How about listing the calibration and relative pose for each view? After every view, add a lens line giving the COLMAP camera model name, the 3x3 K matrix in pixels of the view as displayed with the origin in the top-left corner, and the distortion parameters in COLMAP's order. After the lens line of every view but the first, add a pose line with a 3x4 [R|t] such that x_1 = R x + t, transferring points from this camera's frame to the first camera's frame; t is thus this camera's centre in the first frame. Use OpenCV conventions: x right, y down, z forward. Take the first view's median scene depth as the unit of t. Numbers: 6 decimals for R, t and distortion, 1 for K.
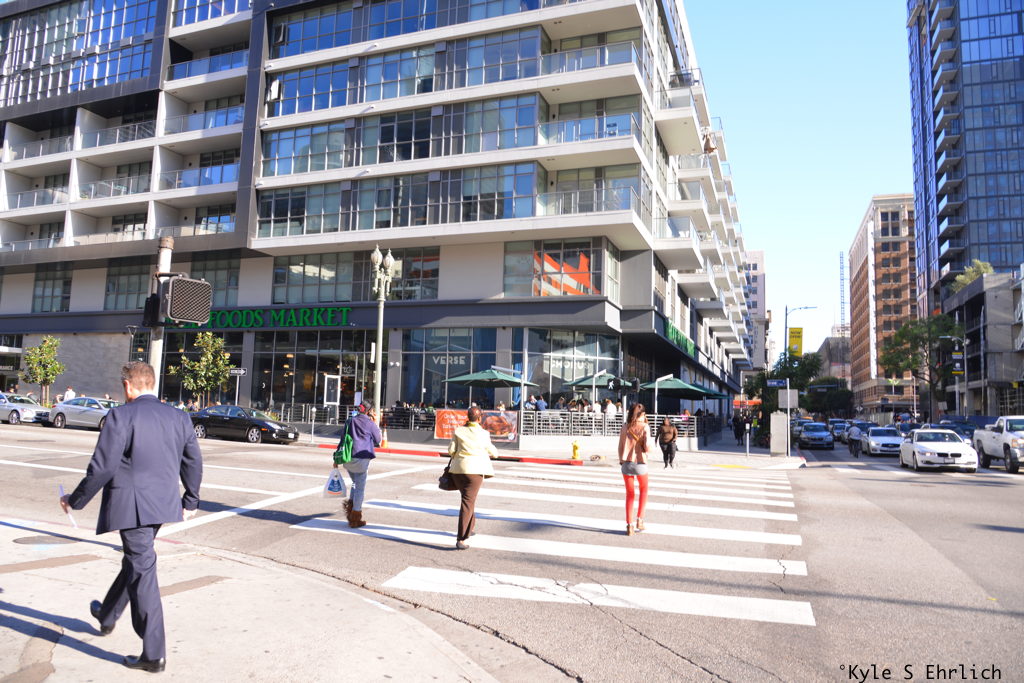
lens RADIAL K [[698.6, 0, 511.1], [0, 698.6, 340.4], [0, 0, 1]] dist [-0.034308, 0.005846]
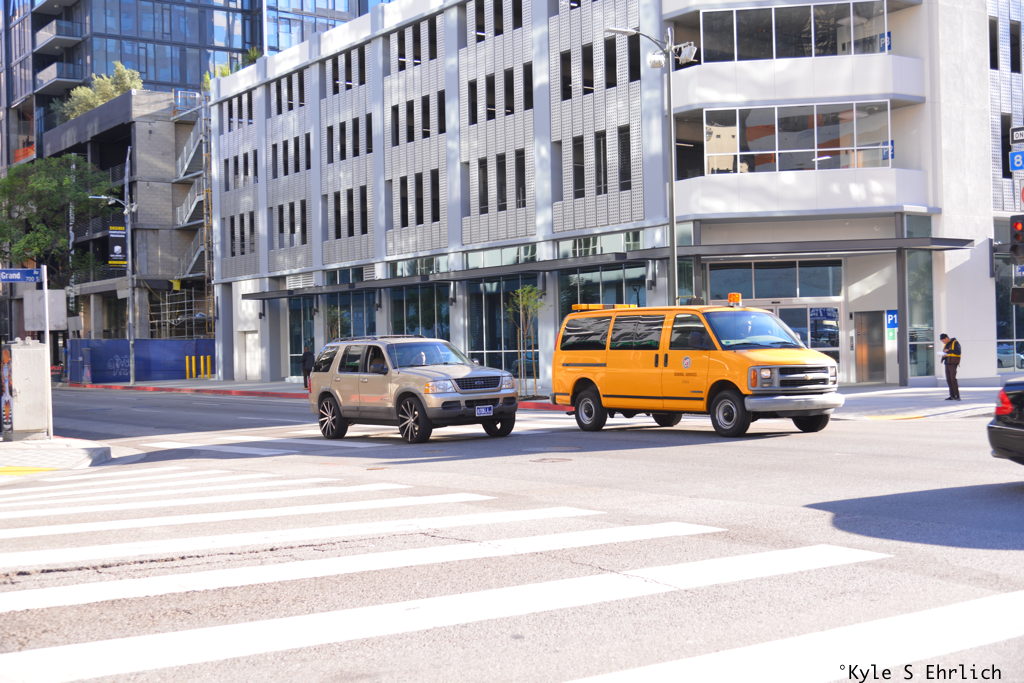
lens RADIAL K [[1349.8, 0, 520.5], [0, 1349.8, 342.7], [0, 0, 1]] dist [-0.015603, 0.000000]
pose [[0.564917, -0.042541, 0.824051, -0.056583], [-0.042480, 0.995846, 0.080531, 0.008182], [-0.824054, -0.080499, 0.560763, 0.097316]]
